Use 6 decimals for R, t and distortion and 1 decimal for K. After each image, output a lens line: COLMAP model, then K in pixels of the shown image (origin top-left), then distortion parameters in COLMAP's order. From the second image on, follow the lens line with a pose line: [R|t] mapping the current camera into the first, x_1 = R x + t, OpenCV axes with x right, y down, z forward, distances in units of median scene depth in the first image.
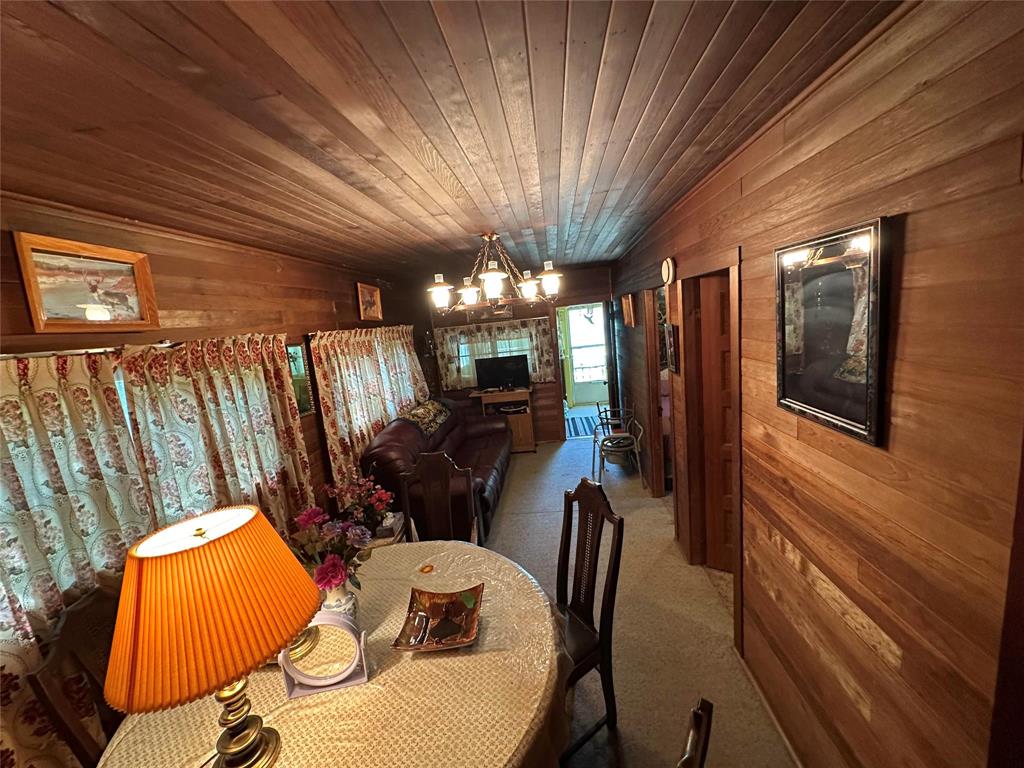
lens RADIAL K [[407.8, 0, 512.3], [0, 407.8, 384.3], [0, 0, 1]] dist [-0.005832, 0.001206]
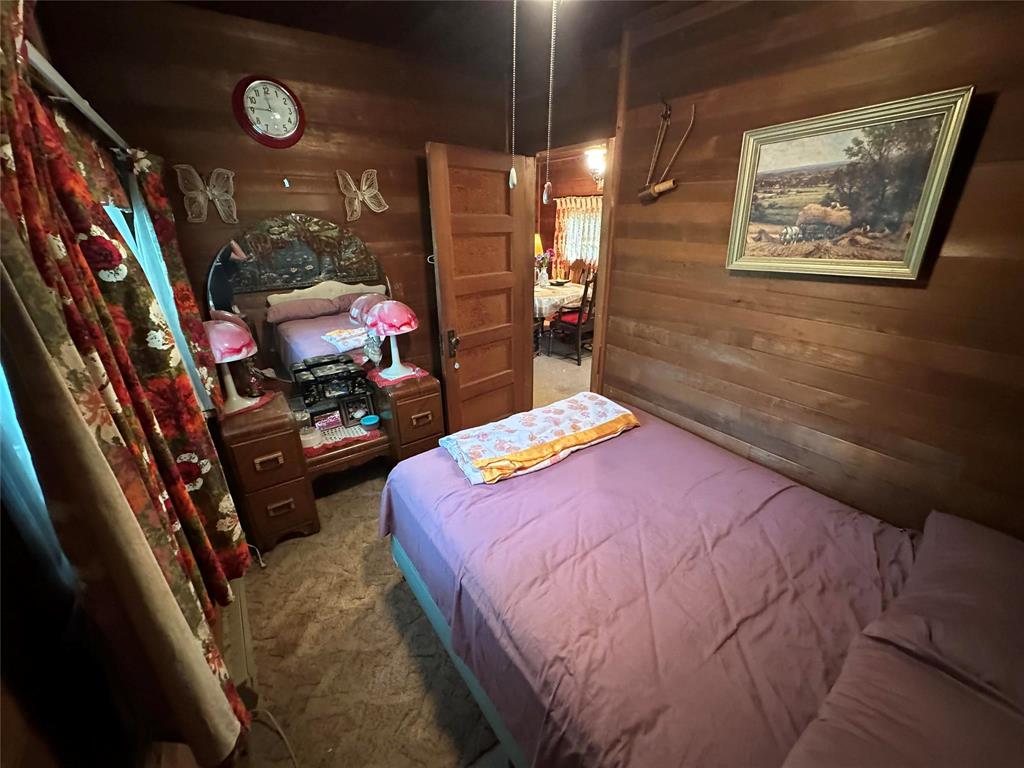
lens RADIAL K [[407.8, 0, 514.9], [0, 407.8, 379.9], [0, 0, 1]] dist [-0.005832, 0.001206]
pose [[-0.751158, 0.335179, -0.568697, 1.192380], [-0.022770, 0.847834, 0.529773, -0.333706], [0.659729, 0.410893, -0.629225, 1.893635]]
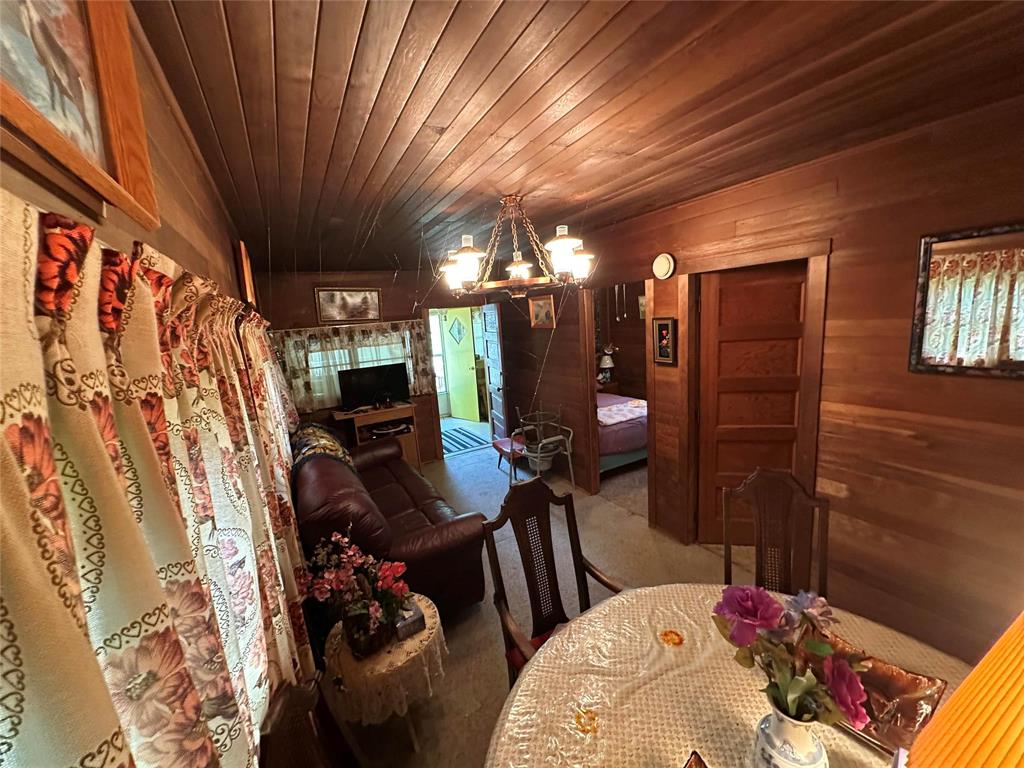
lens RADIAL K [[407.8, 0, 513.6], [0, 407.8, 382.0], [0, 0, 1]] dist [-0.005832, 0.001206]
pose [[0.823994, -0.052329, 0.564176, -0.531515], [0.080196, 0.996473, -0.024703, 0.011221], [-0.560894, 0.065600, 0.825285, 0.378796]]
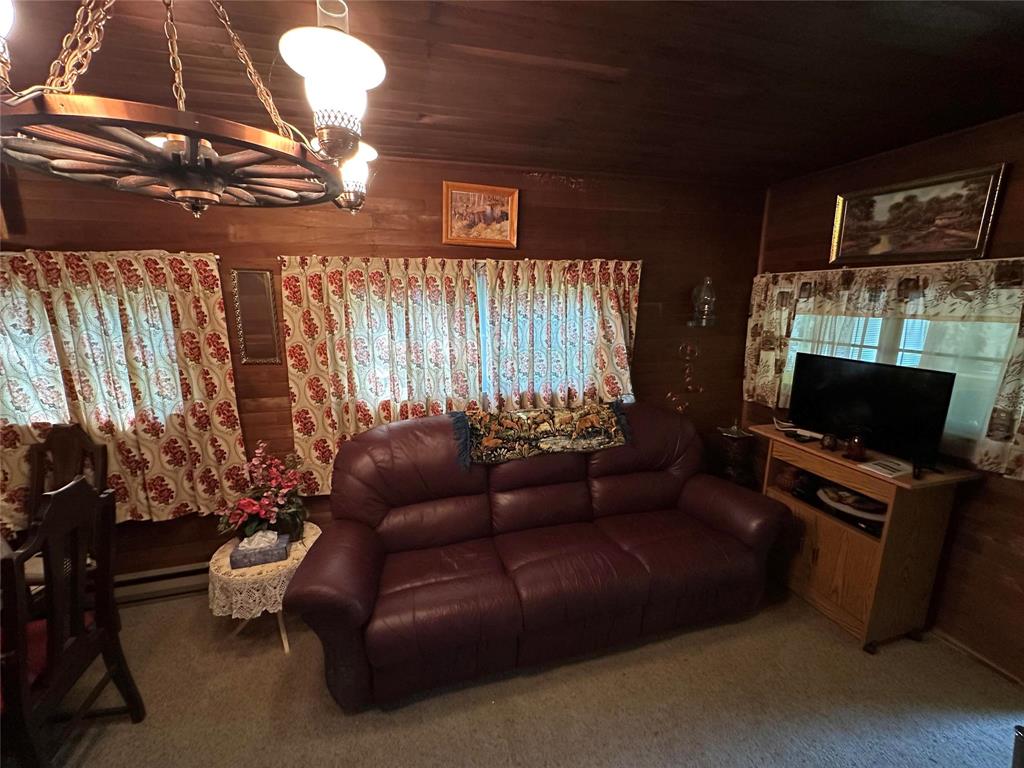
lens RADIAL K [[407.8, 0, 512.3], [0, 407.8, 383.5], [0, 0, 1]] dist [-0.005832, 0.001206]
pose [[0.354086, 0.290106, -0.889079, 0.396557], [-0.175615, 0.954384, 0.241475, -0.168385], [0.918576, 0.070632, 0.388881, 1.188705]]
